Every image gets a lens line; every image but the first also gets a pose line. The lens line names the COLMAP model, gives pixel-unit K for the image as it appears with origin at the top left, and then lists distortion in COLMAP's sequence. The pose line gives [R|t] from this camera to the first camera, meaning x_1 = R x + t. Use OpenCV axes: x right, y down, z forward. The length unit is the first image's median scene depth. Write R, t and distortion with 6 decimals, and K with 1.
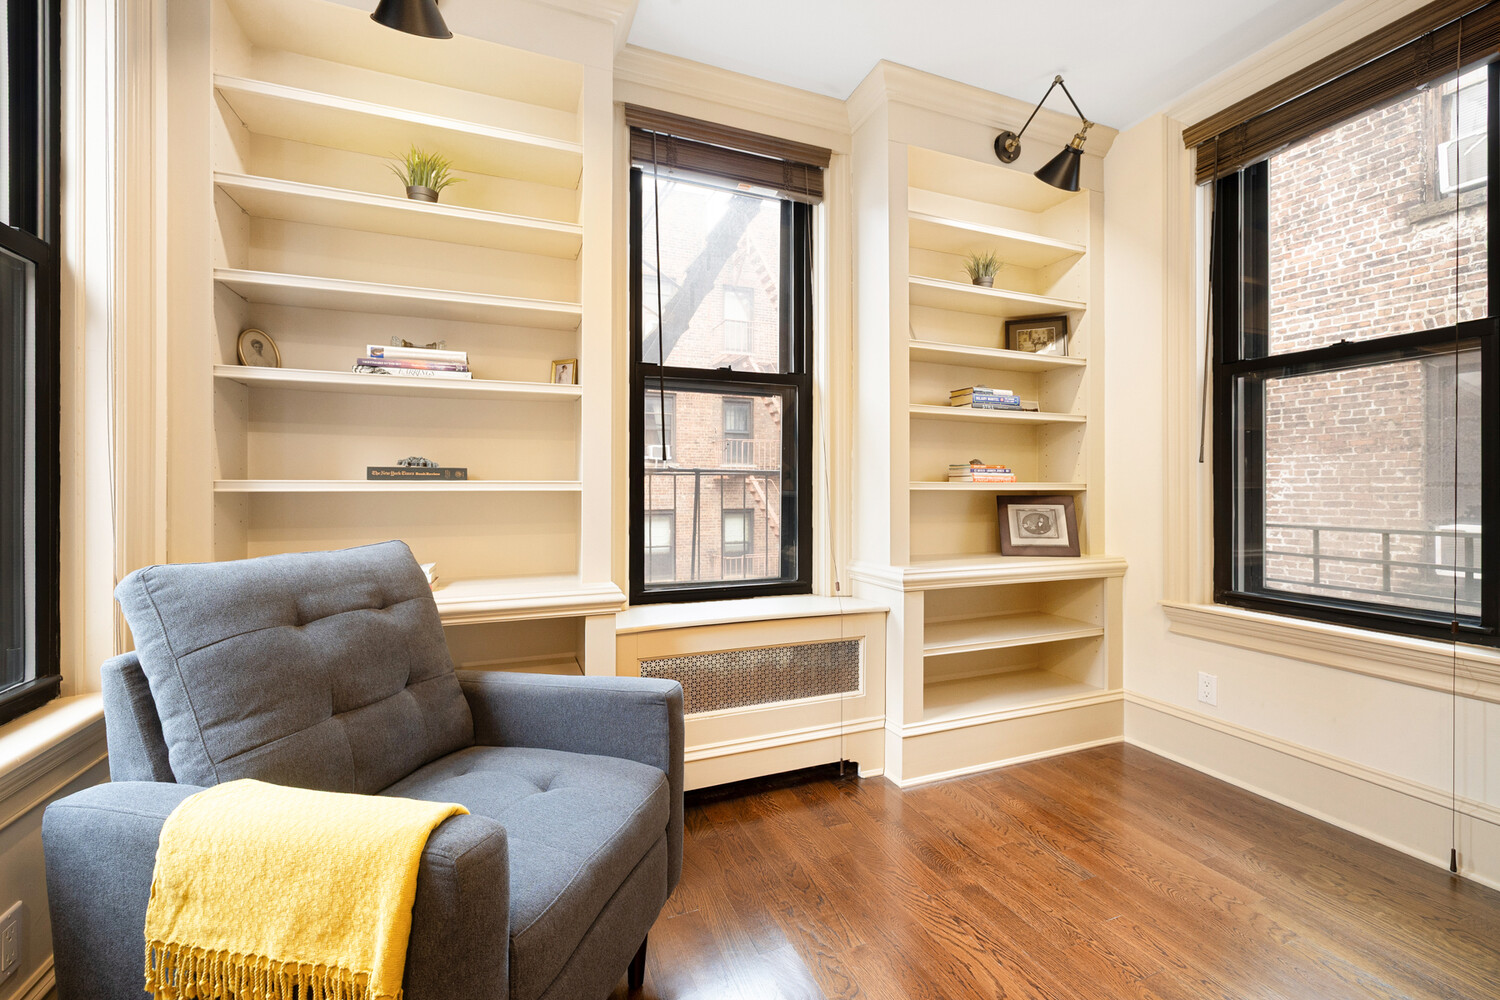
lens RADIAL K [[632.2, 0, 750.0], [0, 632.2, 500.0], [0, 0, 1]] dist [0.001985, 0.000214]
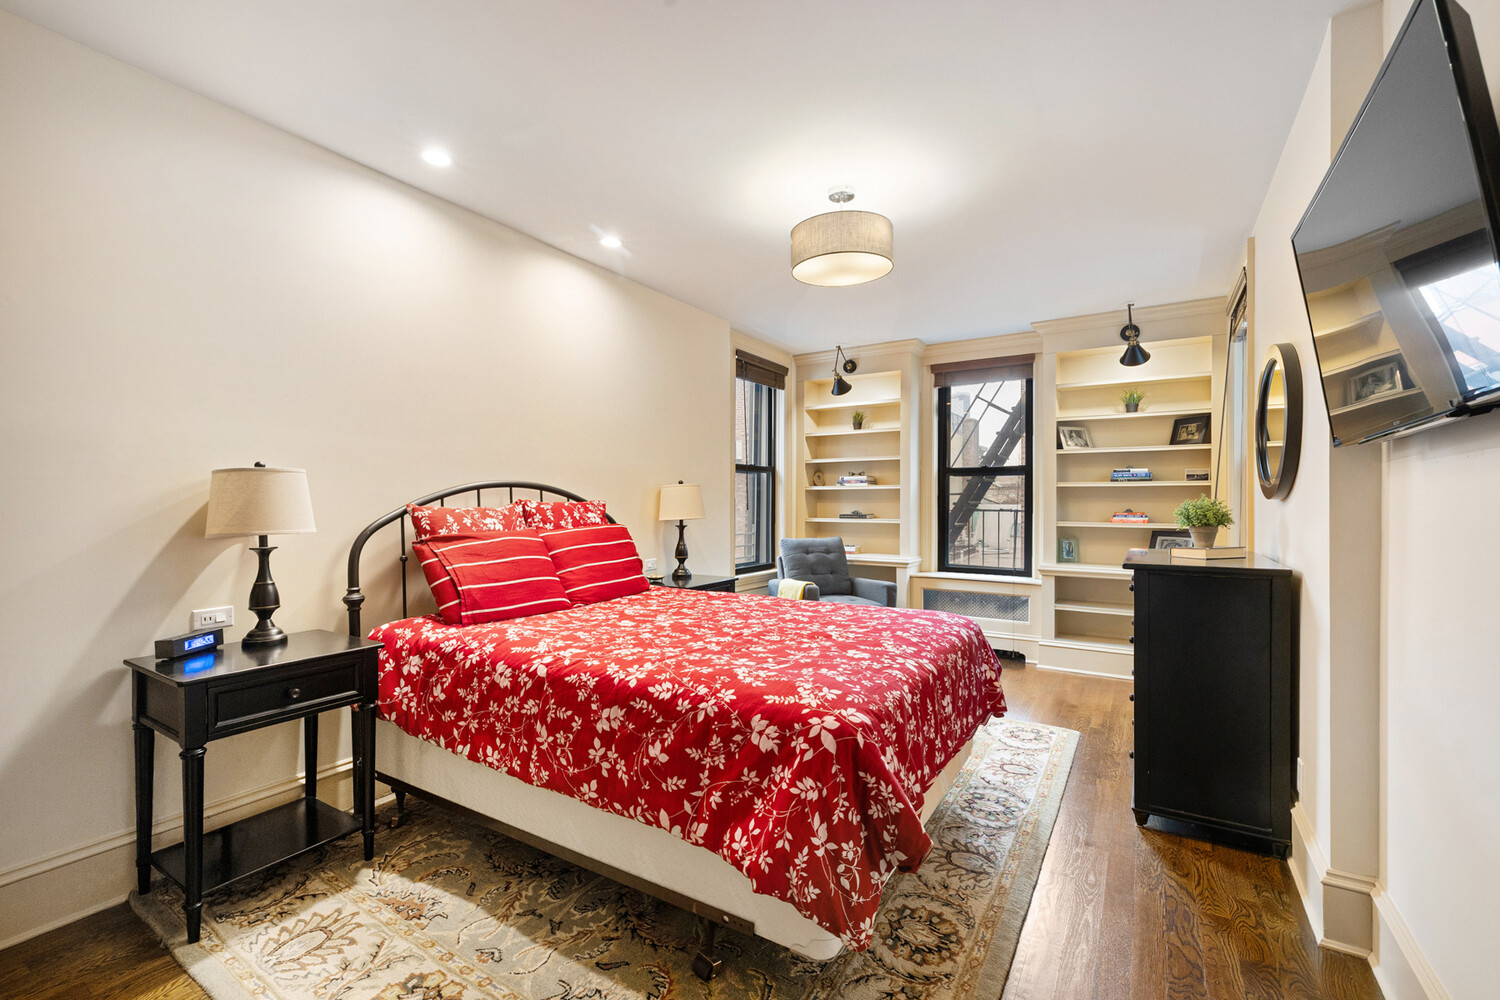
lens RADIAL K [[632.2, 0, 750.0], [0, 632.2, 500.0], [0, 0, 1]] dist [0.001985, 0.000214]
pose [[0.581517, 0.000856, -0.813534, 1.768894], [-0.013646, 0.999869, -0.008702, -0.090112], [0.813420, 0.016161, 0.581453, -1.269819]]
